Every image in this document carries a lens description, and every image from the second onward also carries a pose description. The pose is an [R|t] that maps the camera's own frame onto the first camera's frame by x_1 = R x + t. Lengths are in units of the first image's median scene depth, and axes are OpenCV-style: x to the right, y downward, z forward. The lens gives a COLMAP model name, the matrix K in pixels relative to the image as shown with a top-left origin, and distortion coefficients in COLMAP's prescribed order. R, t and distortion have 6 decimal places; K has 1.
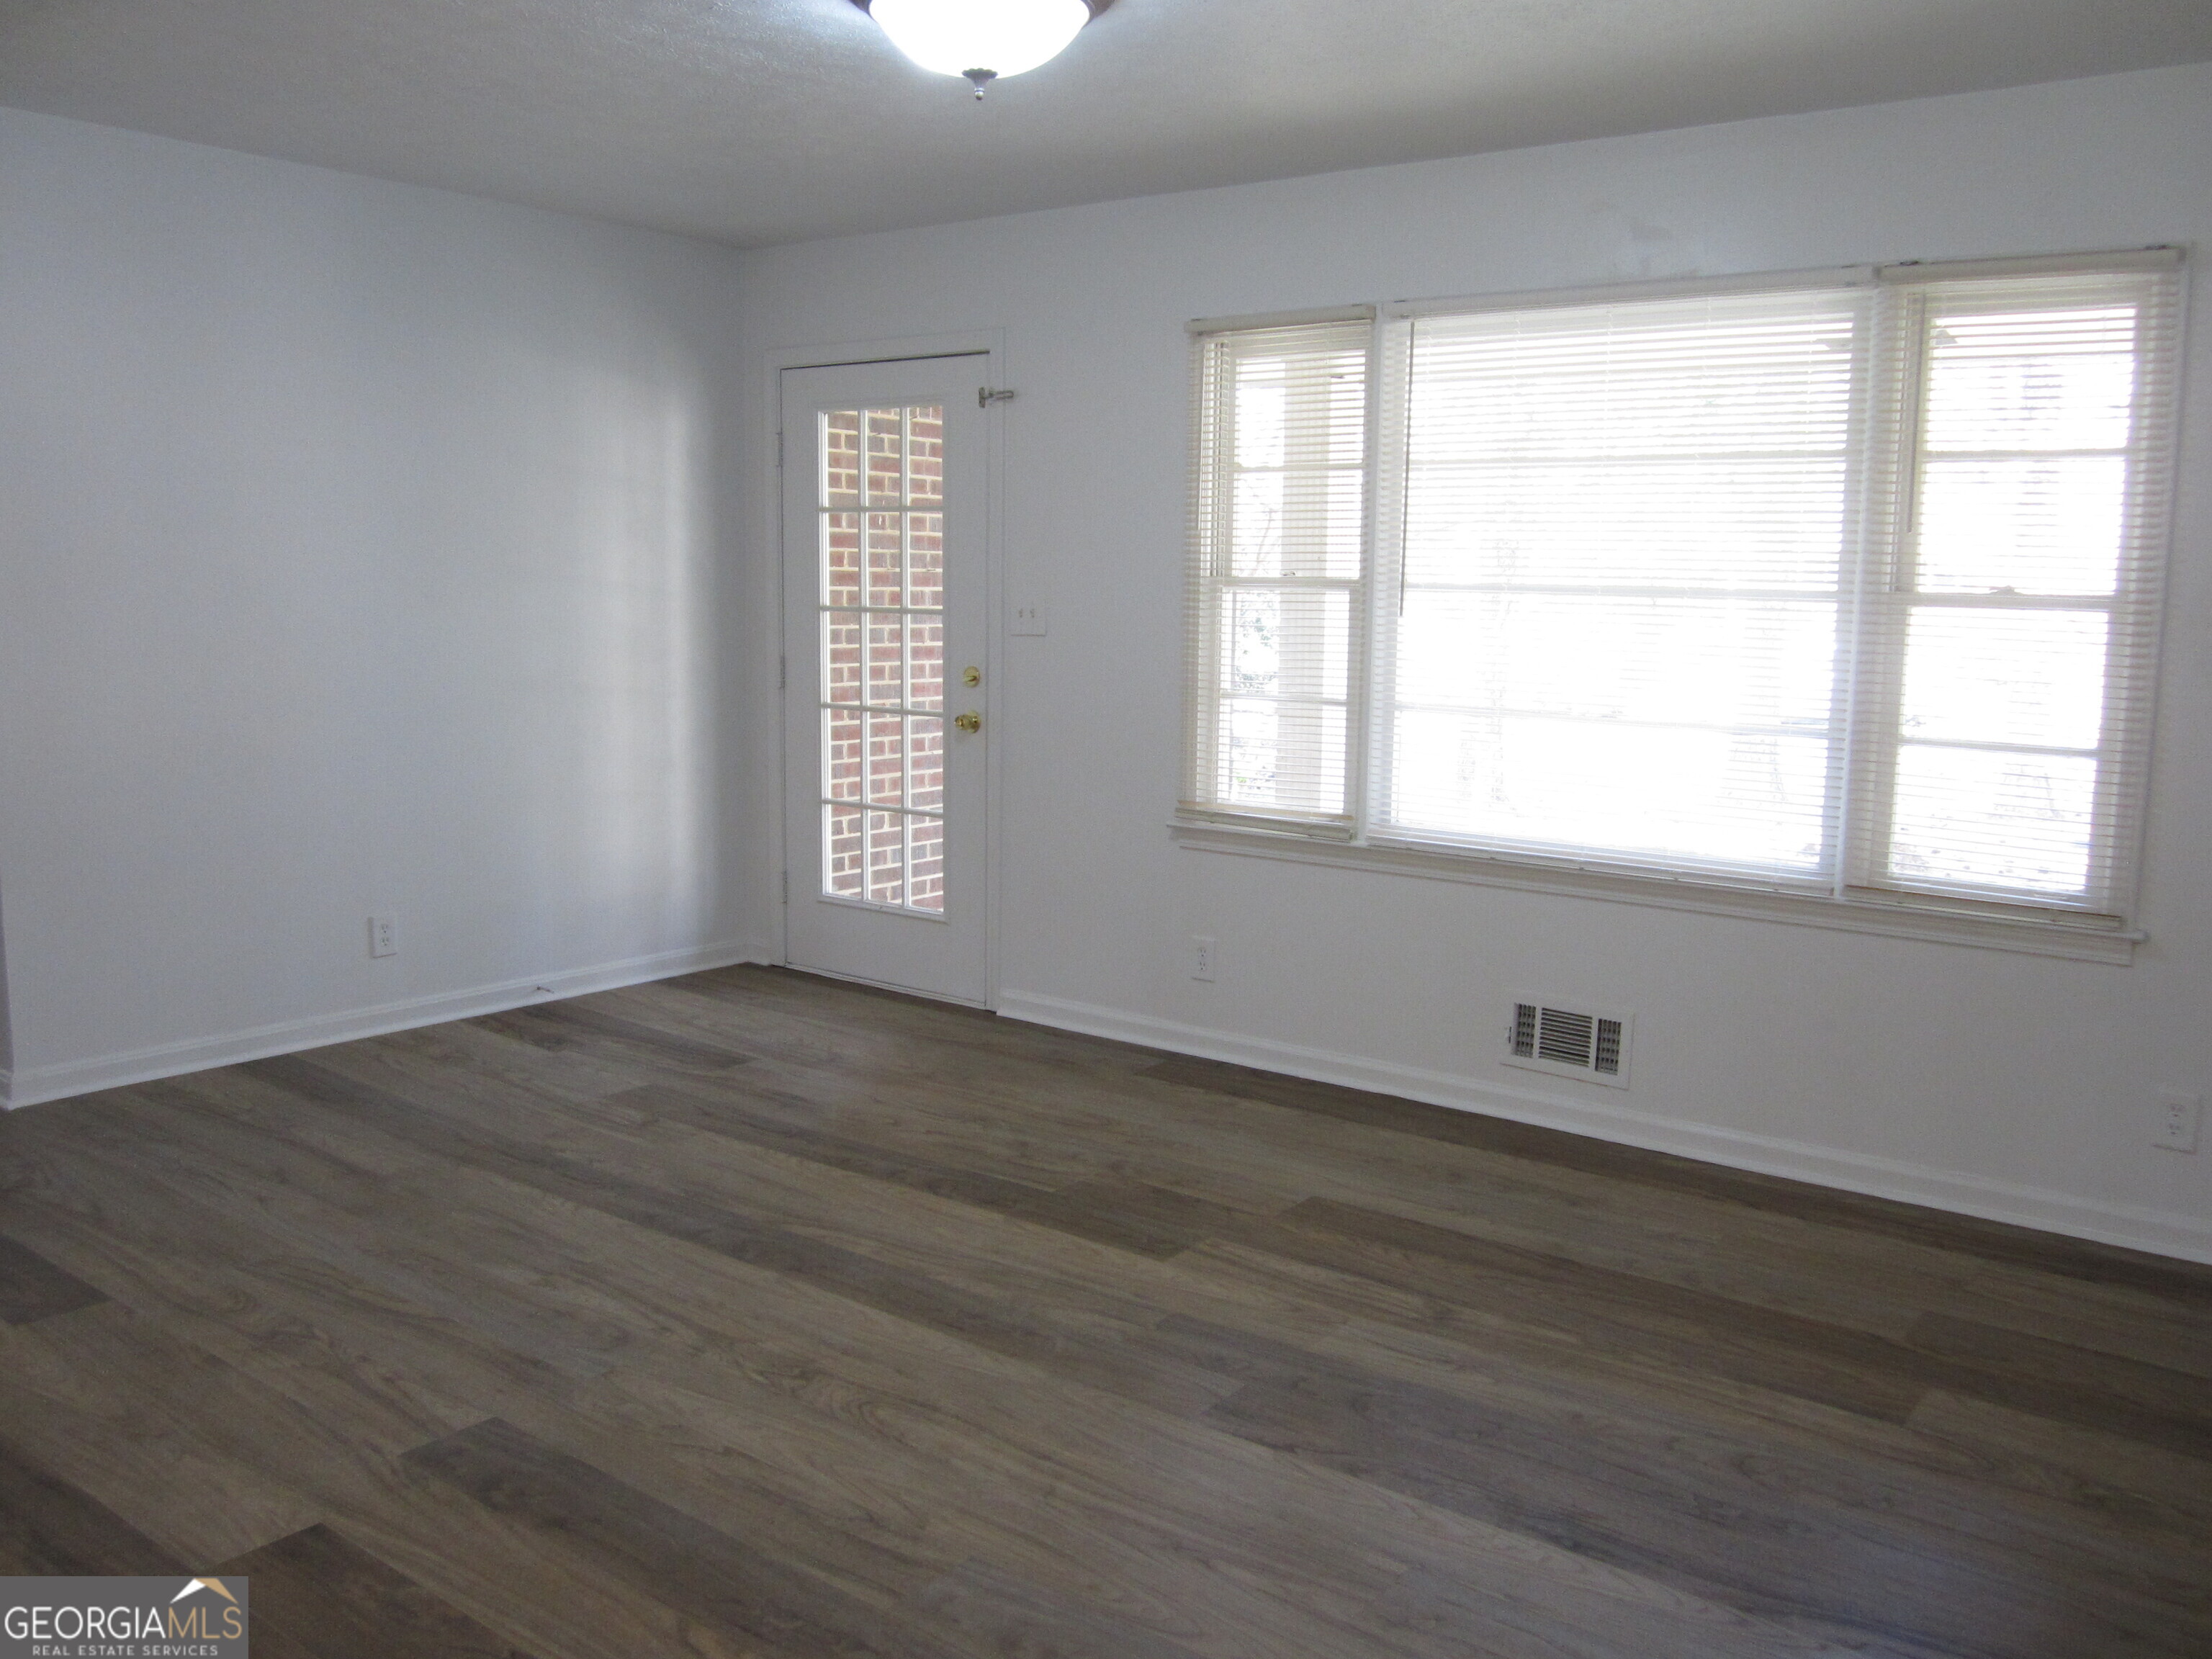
lens RADIAL K [[1821.4, 0, 1110.2], [0, 1821.4, 824.4], [0, 0, 1]] dist [-0.053848, 0.016902]
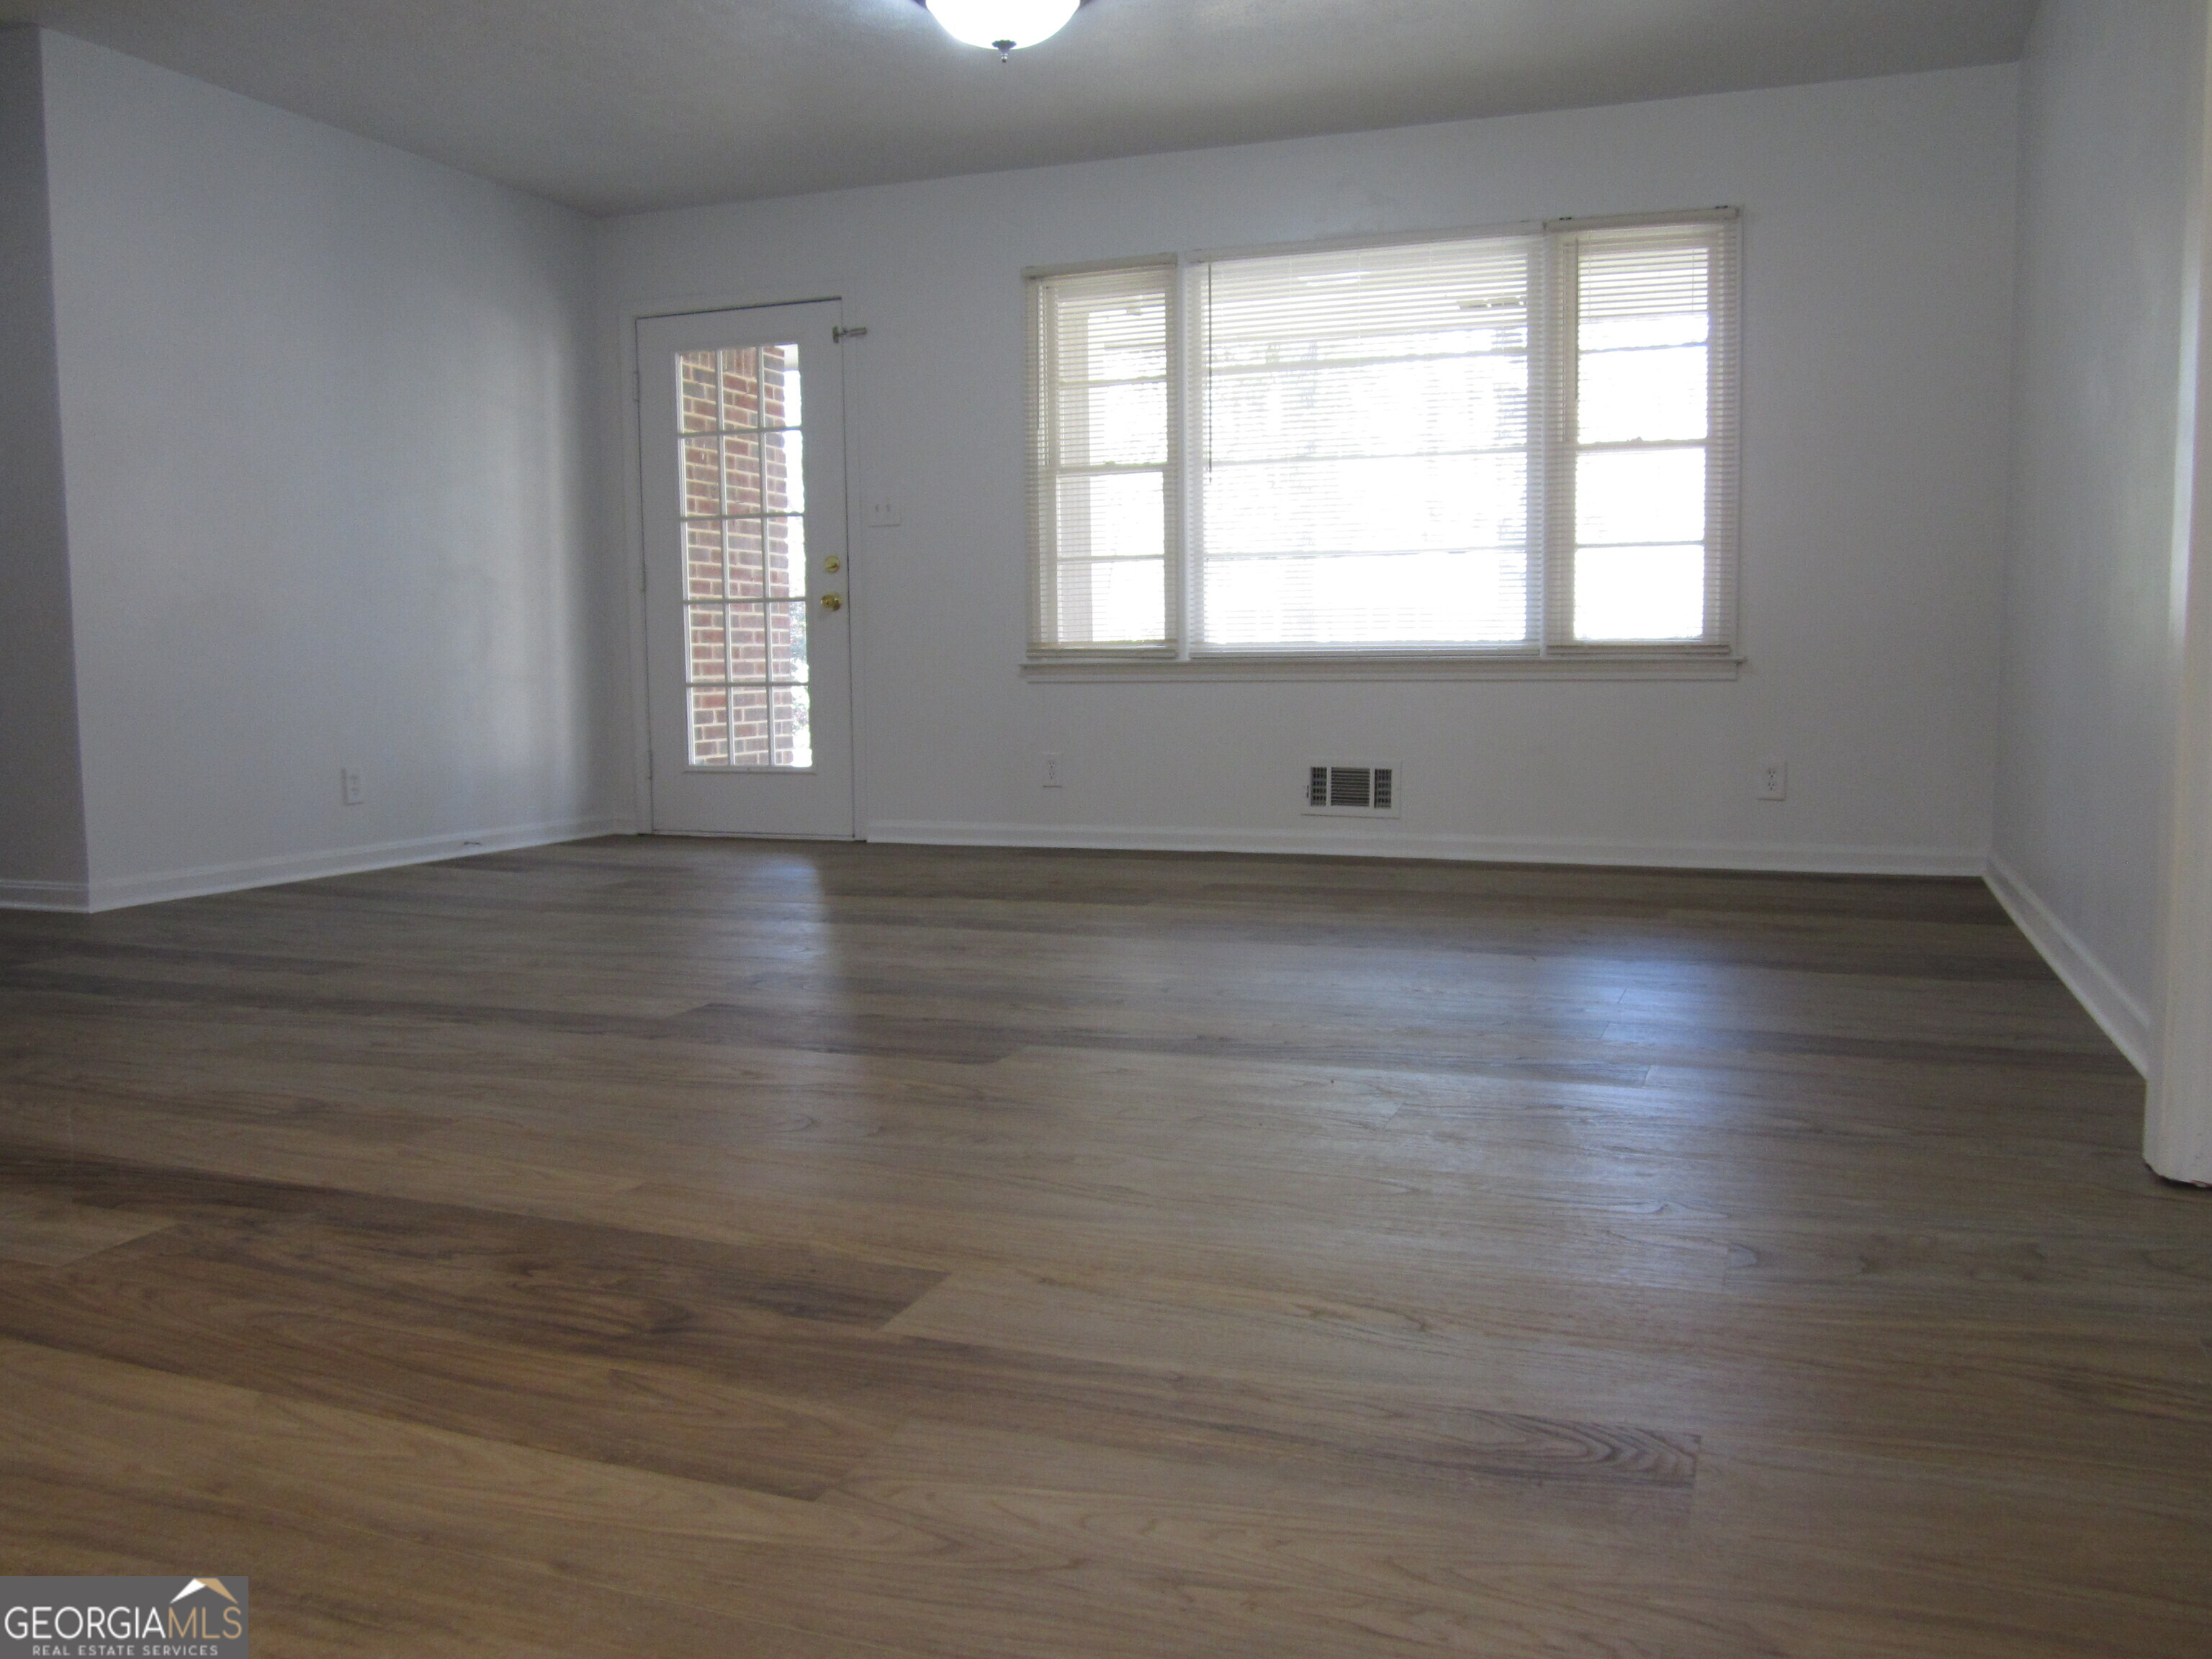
lens RADIAL K [[1821.4, 0, 1113.4], [0, 1821.4, 834.7], [0, 0, 1]] dist [-0.053848, 0.016902]
pose [[0.960191, -0.054675, 0.273941, -0.292351], [0.064912, 0.997486, -0.028438, 0.178747], [-0.271697, 0.045088, 0.961326, -0.257690]]
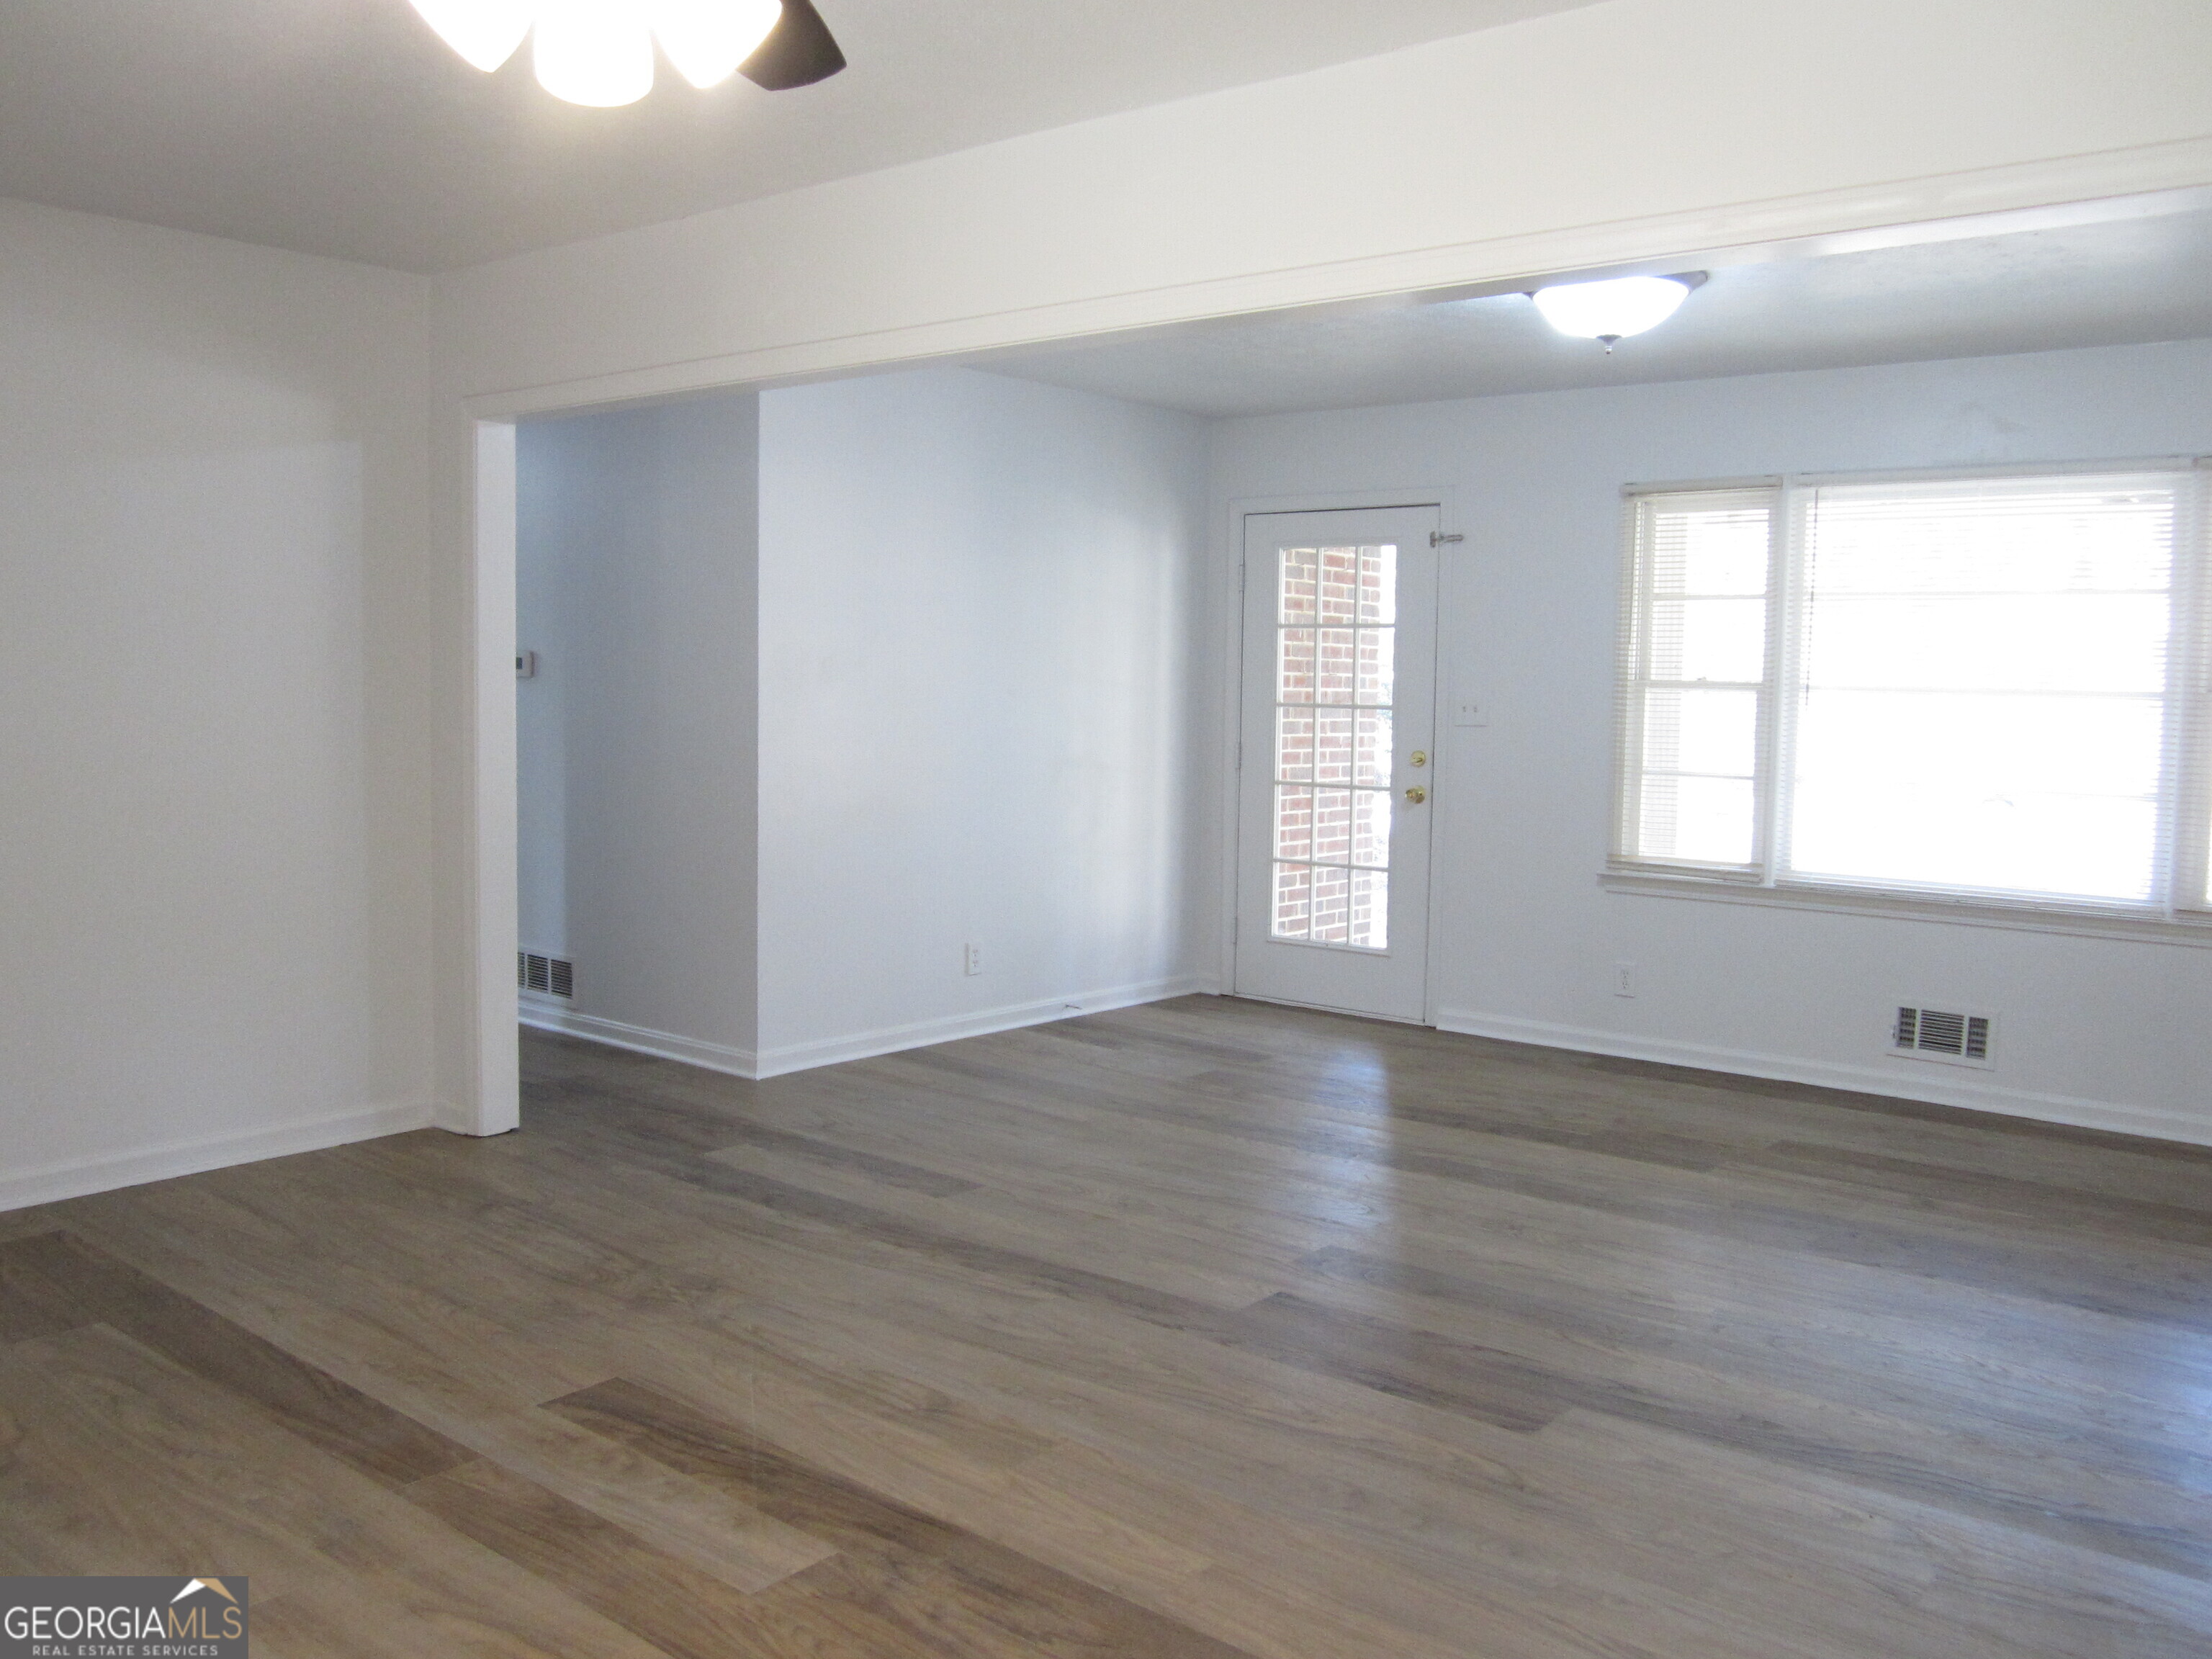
lens RADIAL K [[1821.4, 0, 1104.4], [0, 1821.4, 832.0], [0, 0, 1]] dist [-0.053848, 0.016902]
pose [[0.999190, 0.004245, -0.040013, -0.297460], [-0.006316, 0.998639, -0.051773, 0.044074], [0.039739, 0.051983, 0.997857, -0.321942]]
